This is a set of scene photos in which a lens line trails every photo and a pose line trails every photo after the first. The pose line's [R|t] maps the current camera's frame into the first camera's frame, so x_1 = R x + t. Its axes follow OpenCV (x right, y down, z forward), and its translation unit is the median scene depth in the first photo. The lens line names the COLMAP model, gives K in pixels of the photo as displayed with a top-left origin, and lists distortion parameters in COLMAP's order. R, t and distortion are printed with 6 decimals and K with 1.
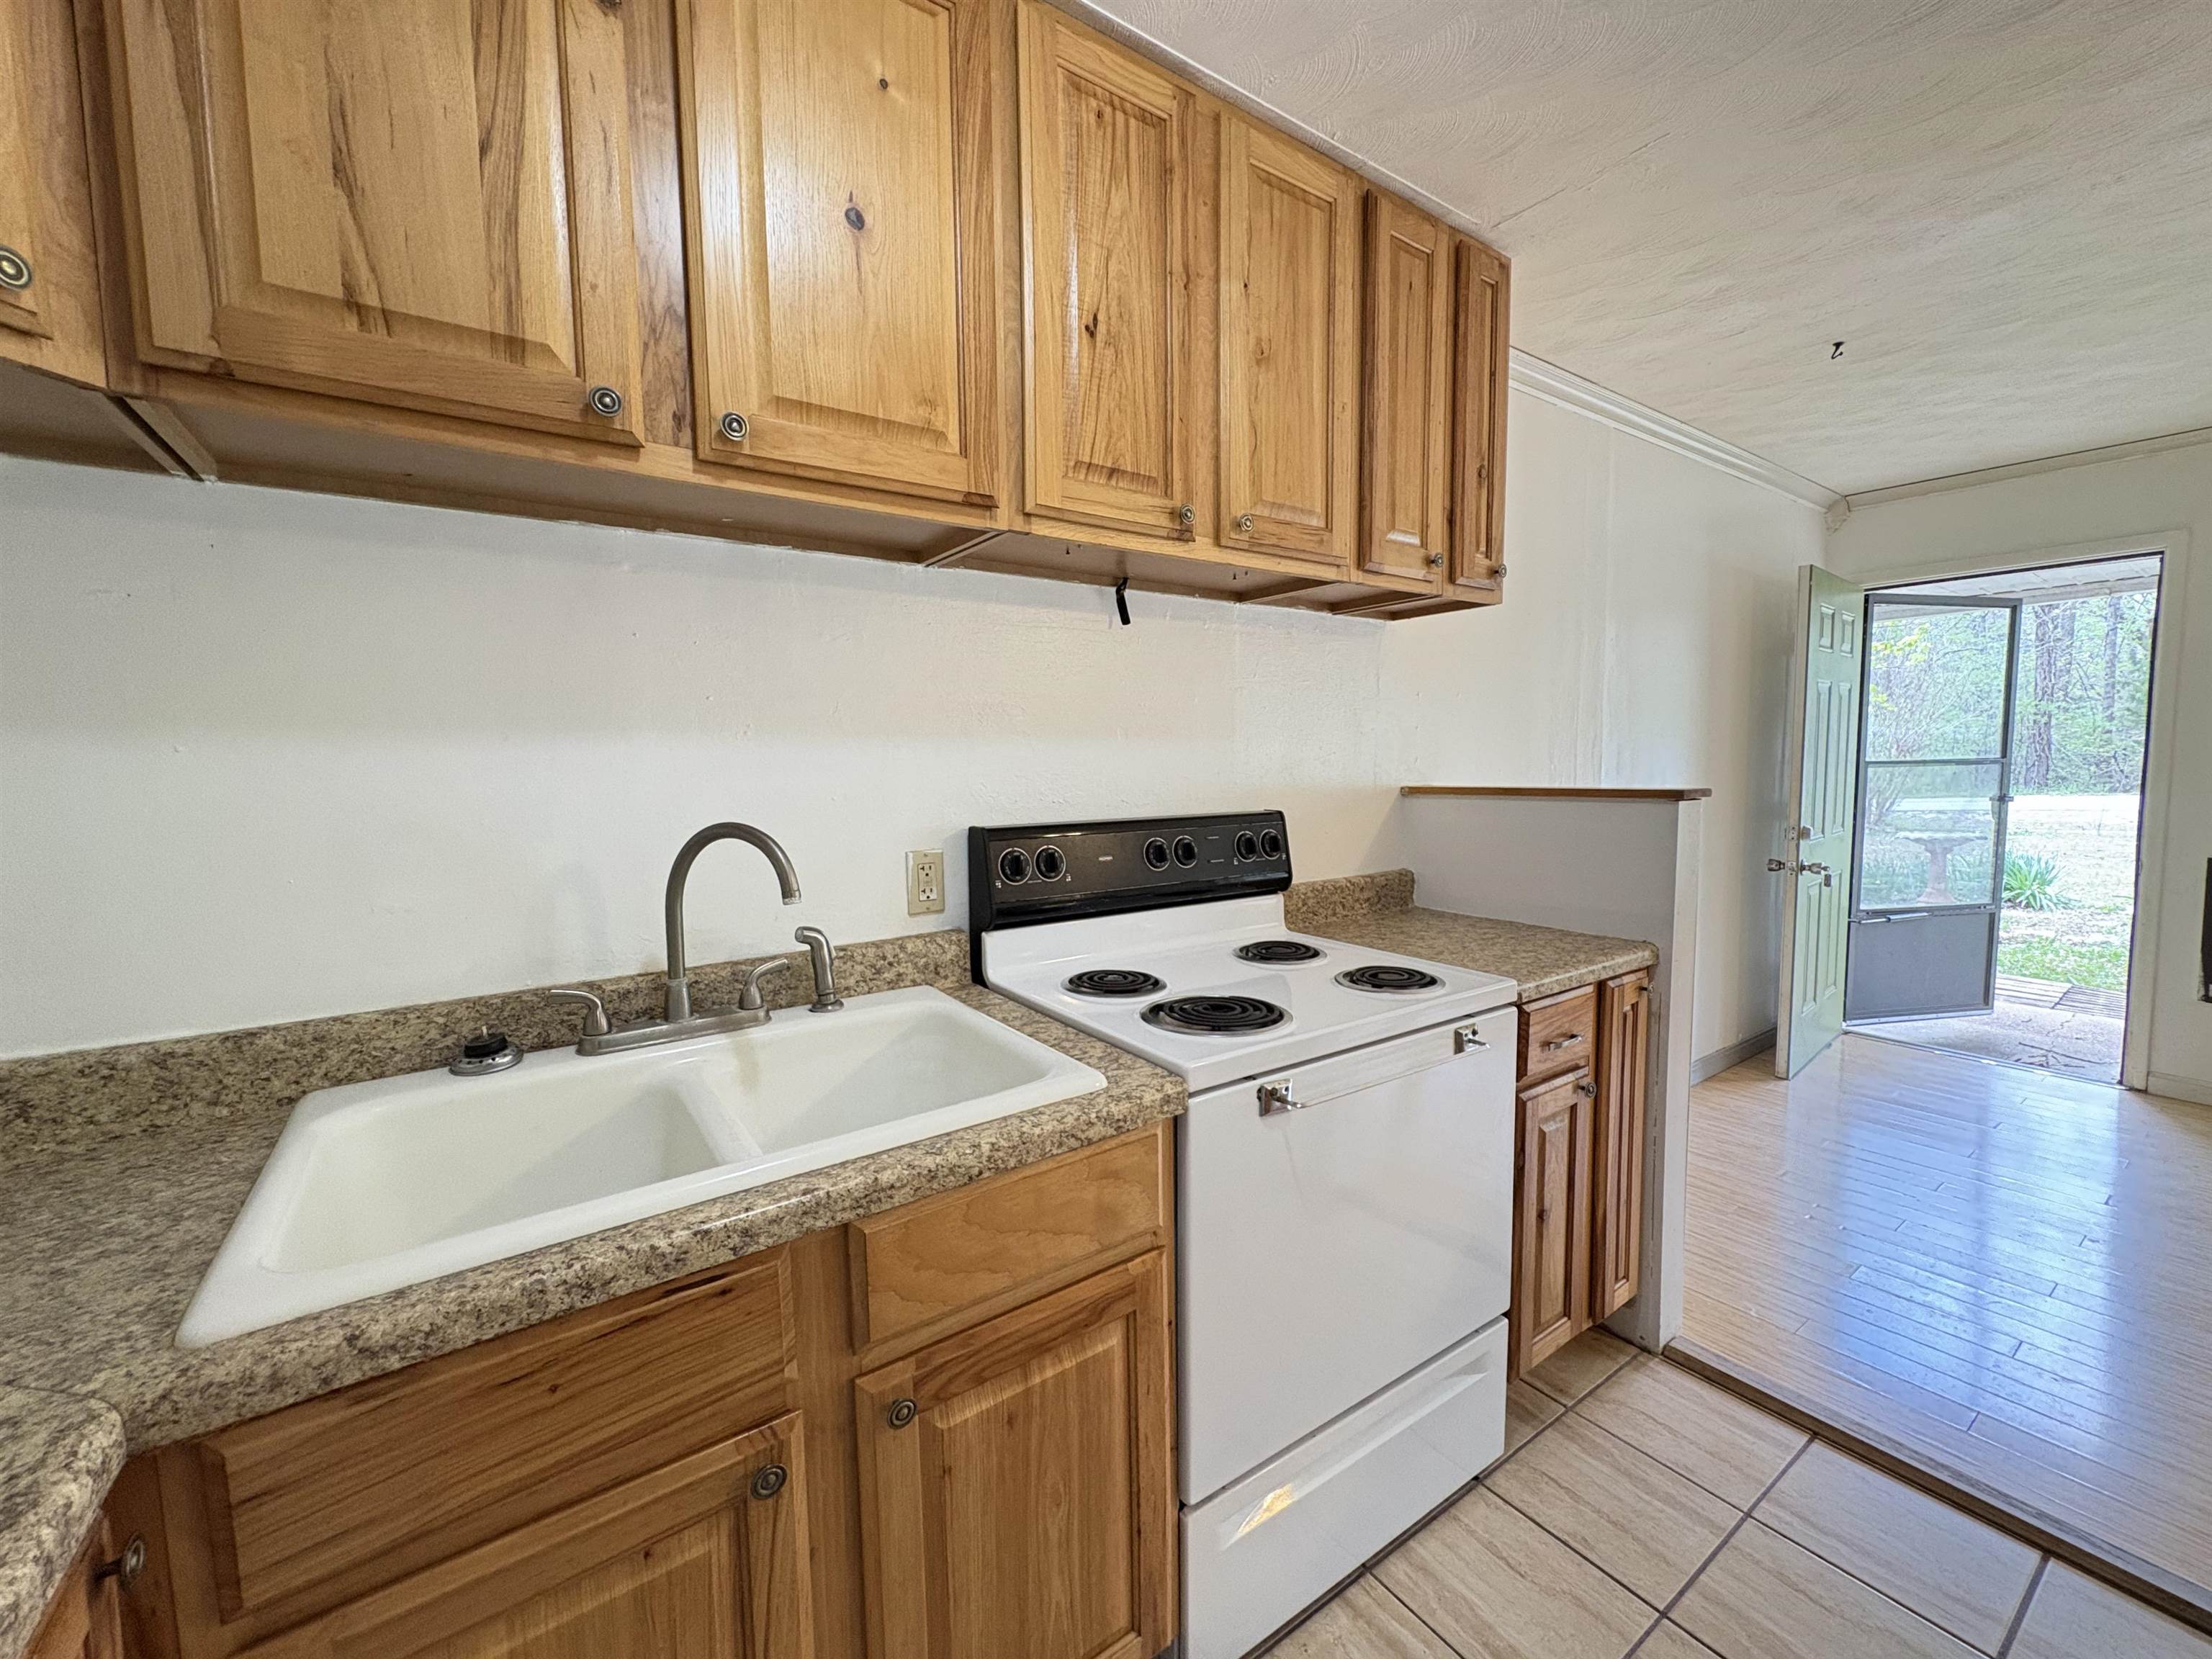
lens RADIAL K [[881.5, 0, 1110.5], [0, 881.5, 829.7], [0, 0, 1]] dist [-0.000543, 0.000546]
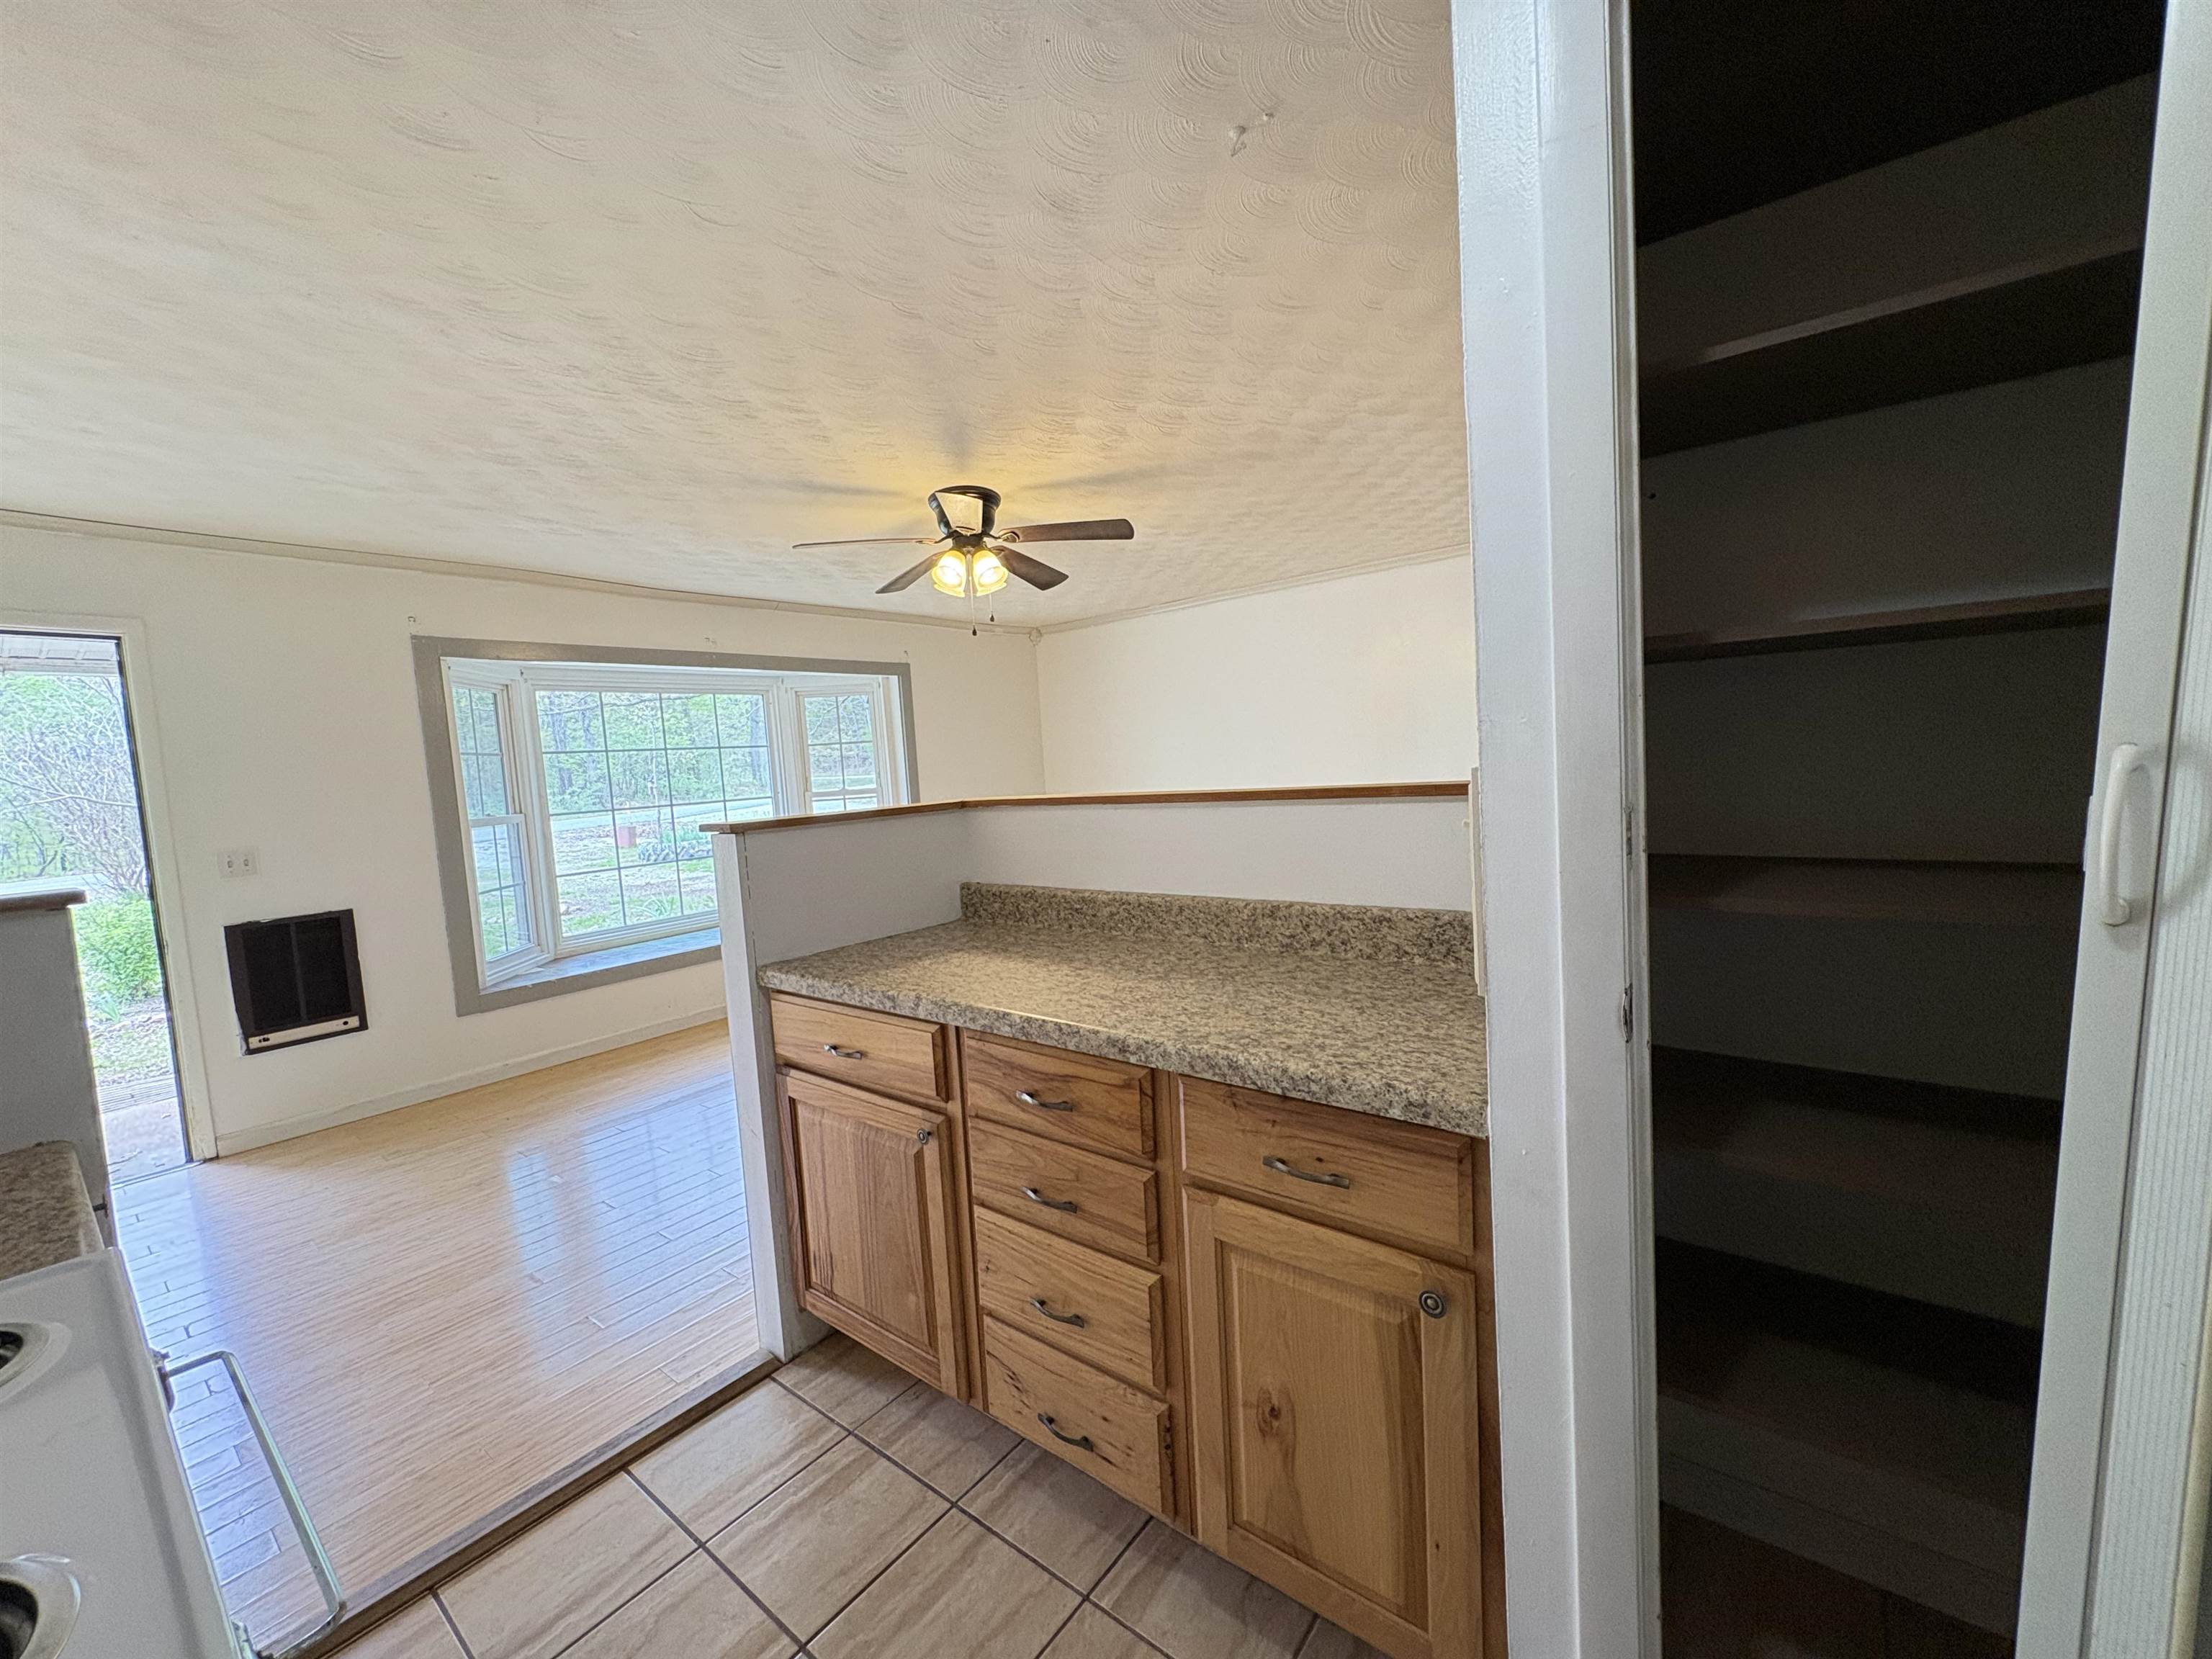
lens RADIAL K [[881.5, 0, 1098.6], [0, 881.5, 832.4], [0, 0, 1]] dist [-0.000543, 0.000546]
pose [[-0.291984, -0.038244, 0.955658, -0.254729], [0.142475, 0.986312, 0.083002, -0.045324], [-0.945752, 0.160392, -0.282539, 0.615760]]
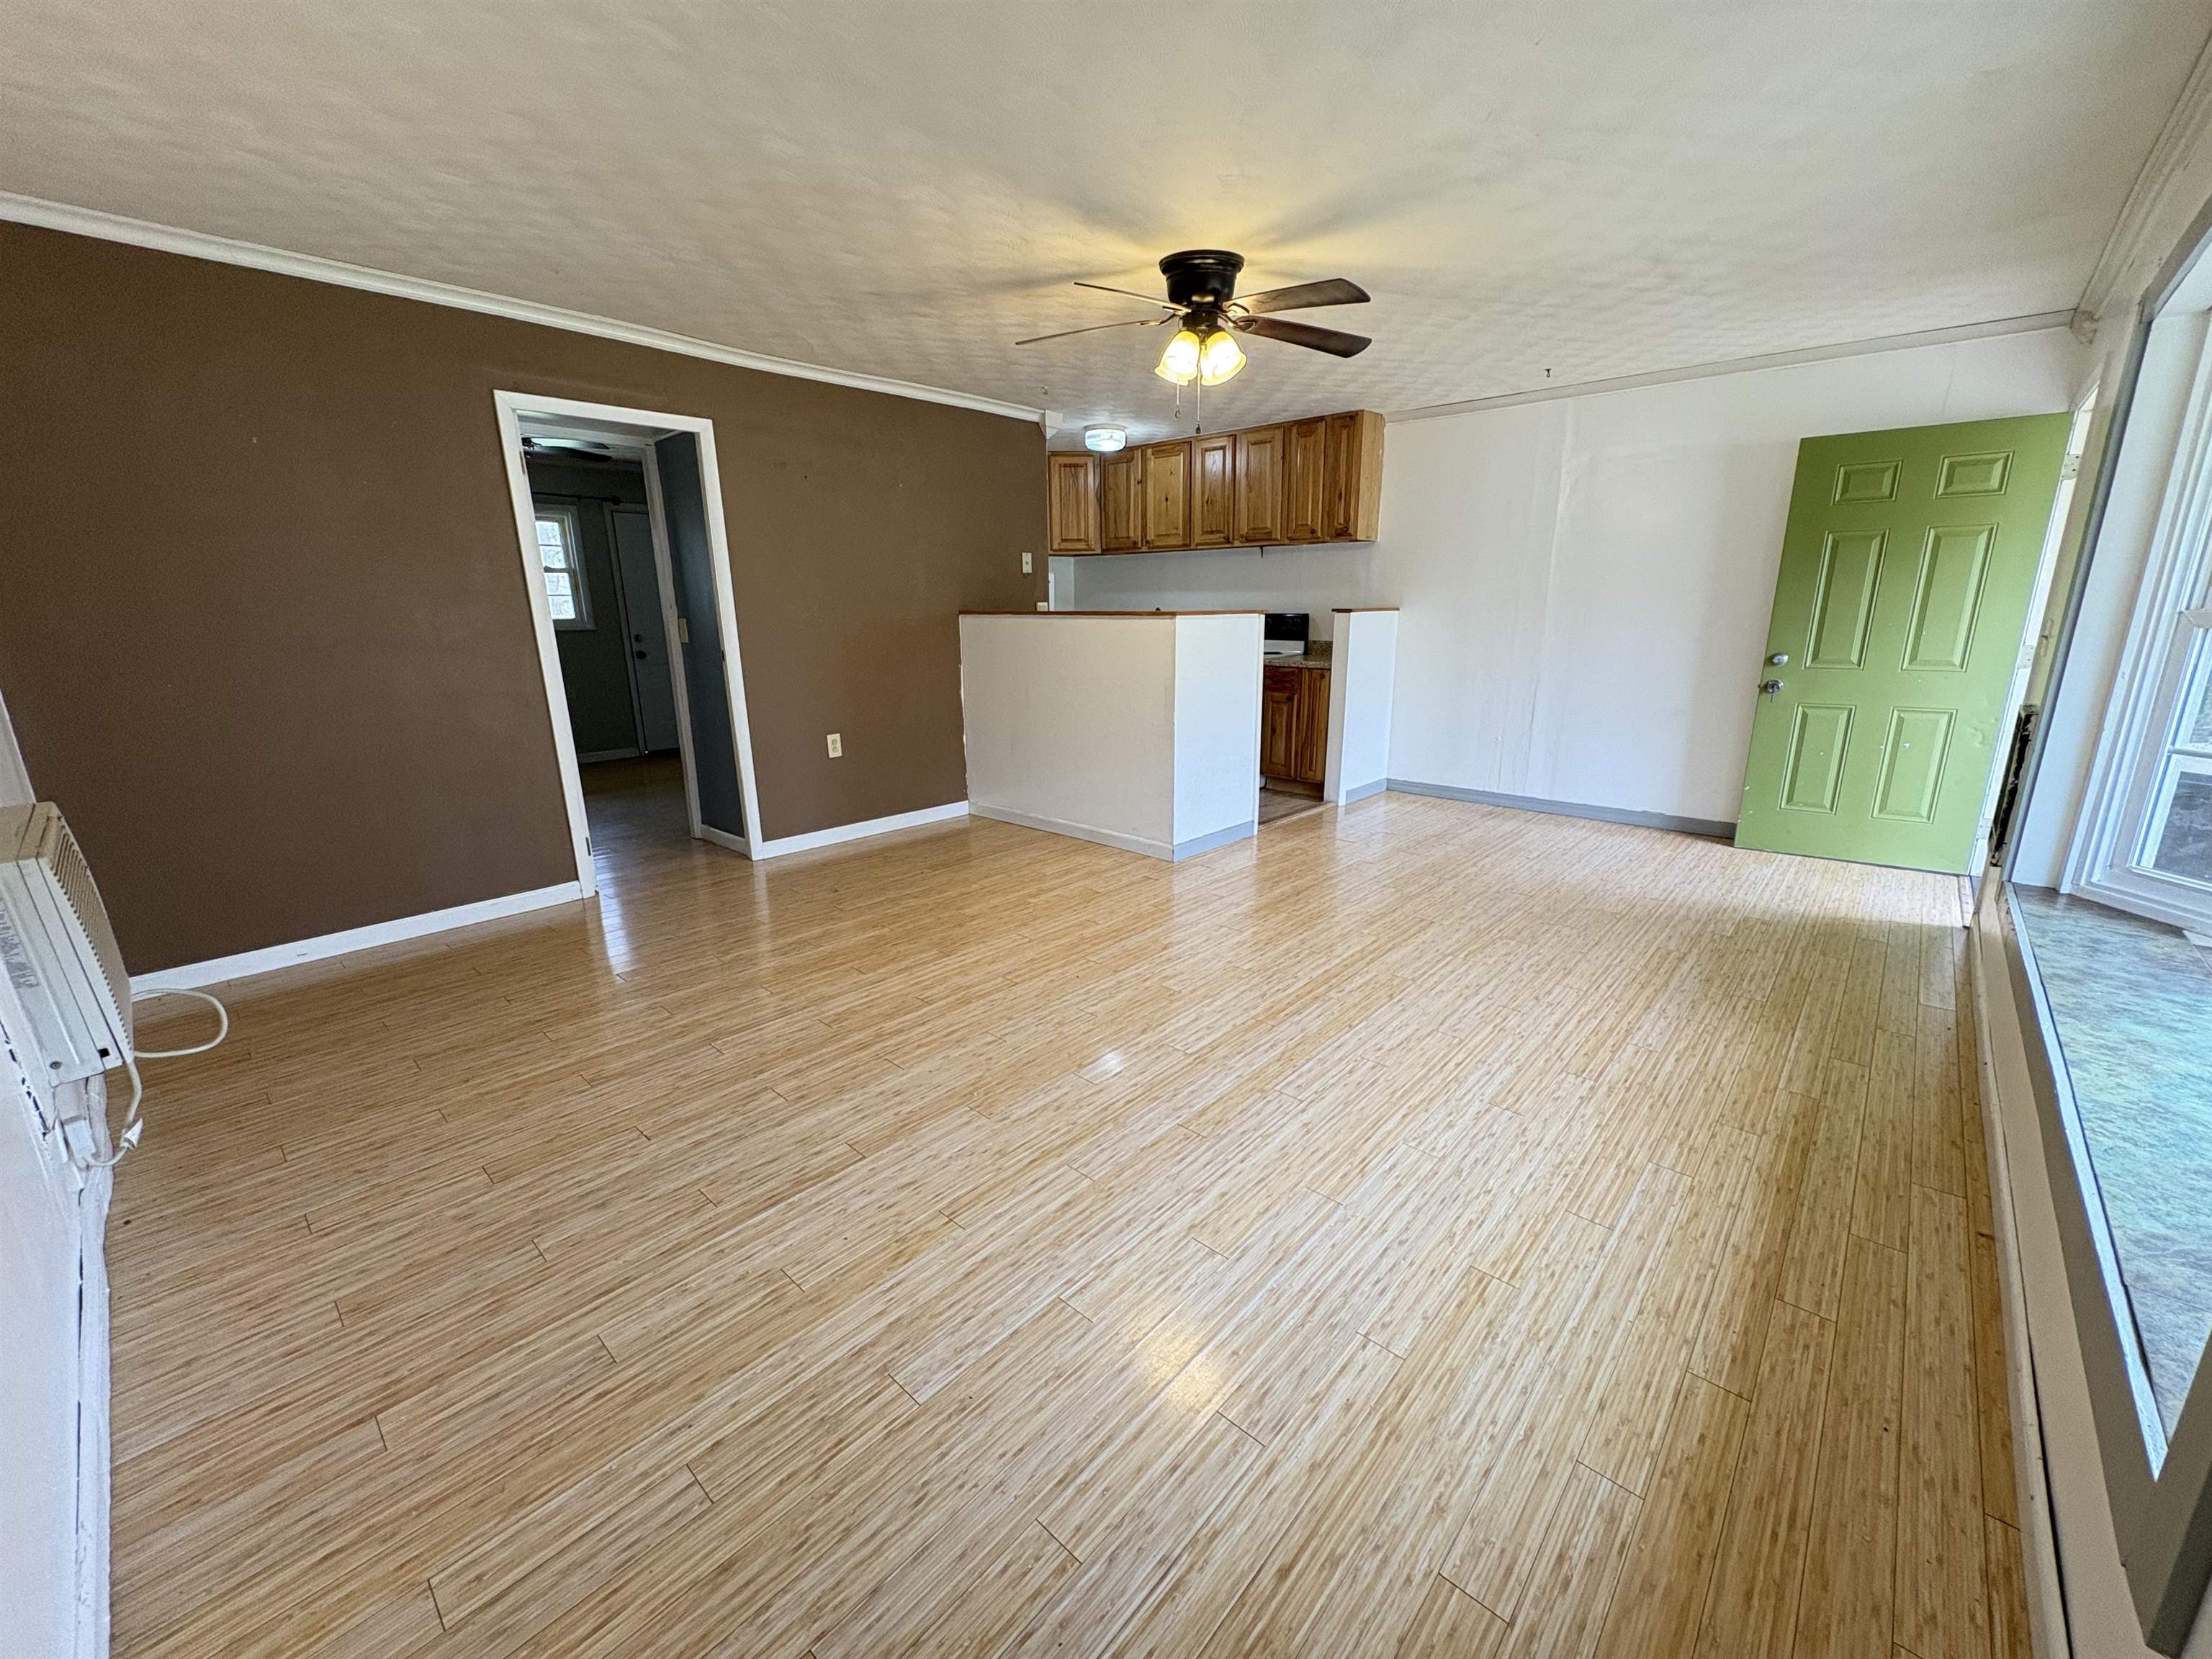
lens RADIAL K [[881.5, 0, 1104.4], [0, 881.5, 830.0], [0, 0, 1]] dist [-0.000543, 0.000546]
pose [[0.225029, 0.259551, -0.939146, 4.622404], [-0.071476, 0.965668, 0.249754, -0.015079], [0.971727, 0.010925, 0.235855, -0.604300]]
